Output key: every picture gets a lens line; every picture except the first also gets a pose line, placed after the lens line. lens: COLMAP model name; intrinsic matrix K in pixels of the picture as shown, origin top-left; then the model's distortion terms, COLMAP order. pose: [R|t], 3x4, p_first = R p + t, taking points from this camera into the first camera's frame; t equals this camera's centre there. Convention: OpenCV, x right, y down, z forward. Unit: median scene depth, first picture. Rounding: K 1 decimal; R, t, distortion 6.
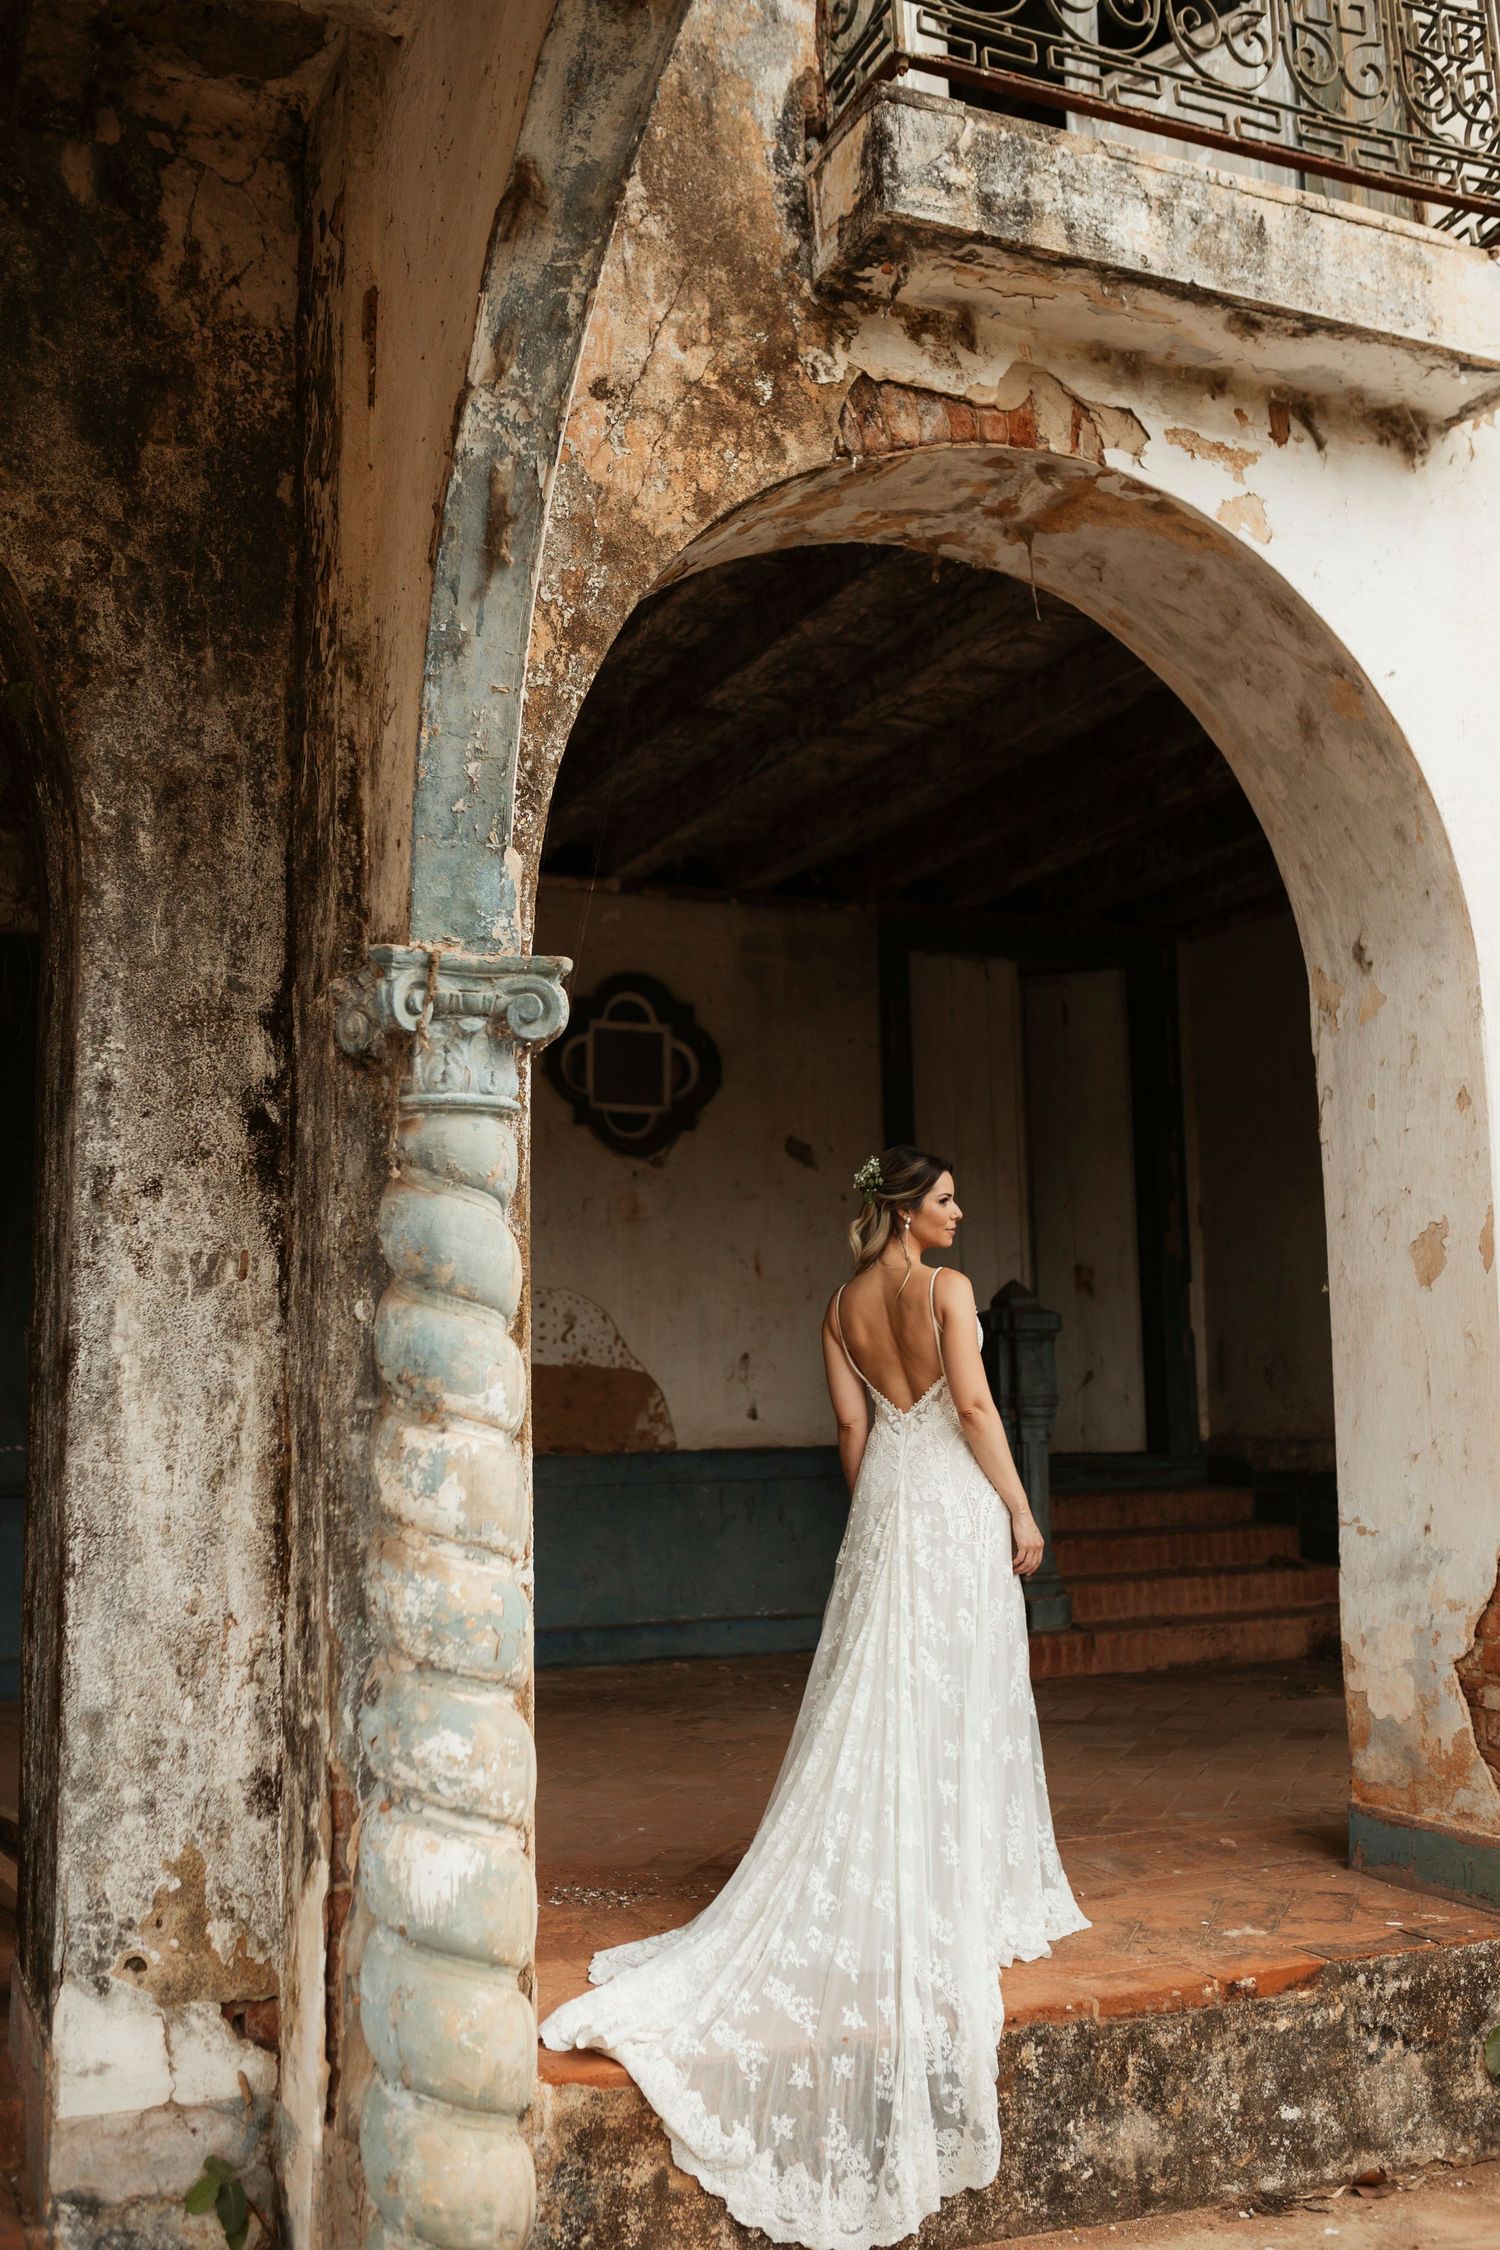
lens RADIAL K [[2144.8, 0, 749.3], [0, 2144.8, 1122.2], [0, 0, 1]] dist [-0.000207, 0.000000]
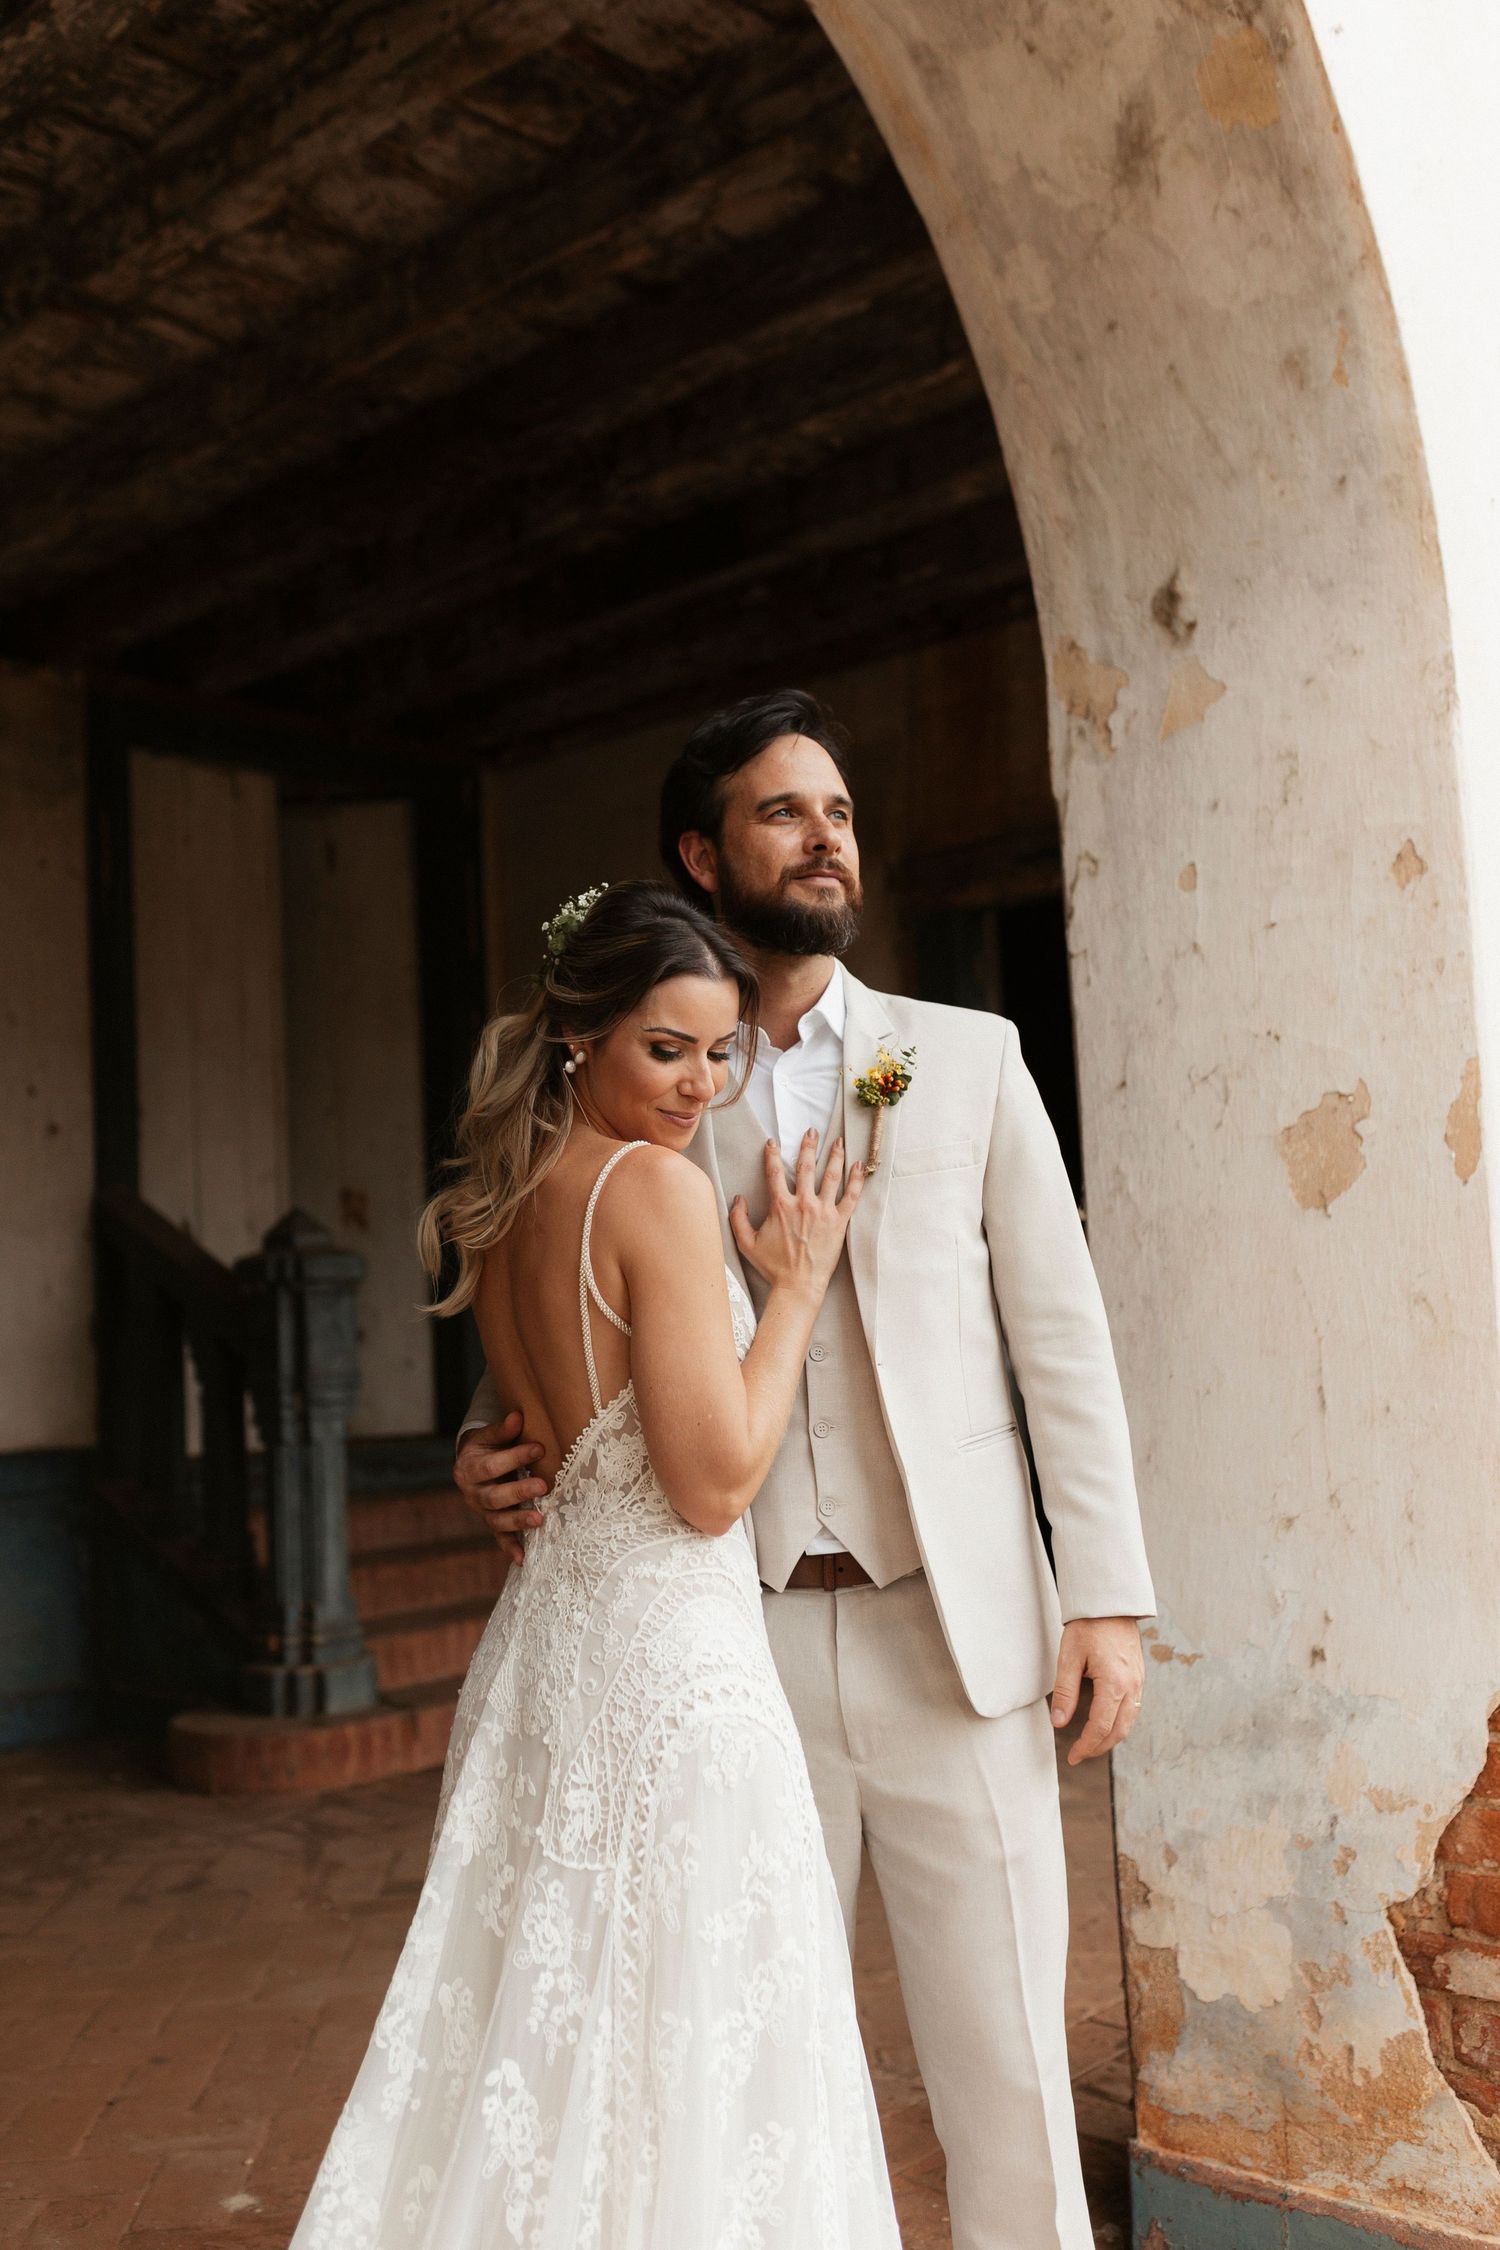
lens RADIAL K [[2144.8, 0, 753.6], [0, 2144.8, 1130.6], [0, 0, 1]] dist [-0.000207, 0.000000]
pose [[0.918247, 0.012907, 0.395799, -0.031067], [-0.026624, 0.999219, 0.029183, 0.043921], [-0.395113, -0.037335, 0.917874, 0.552302]]
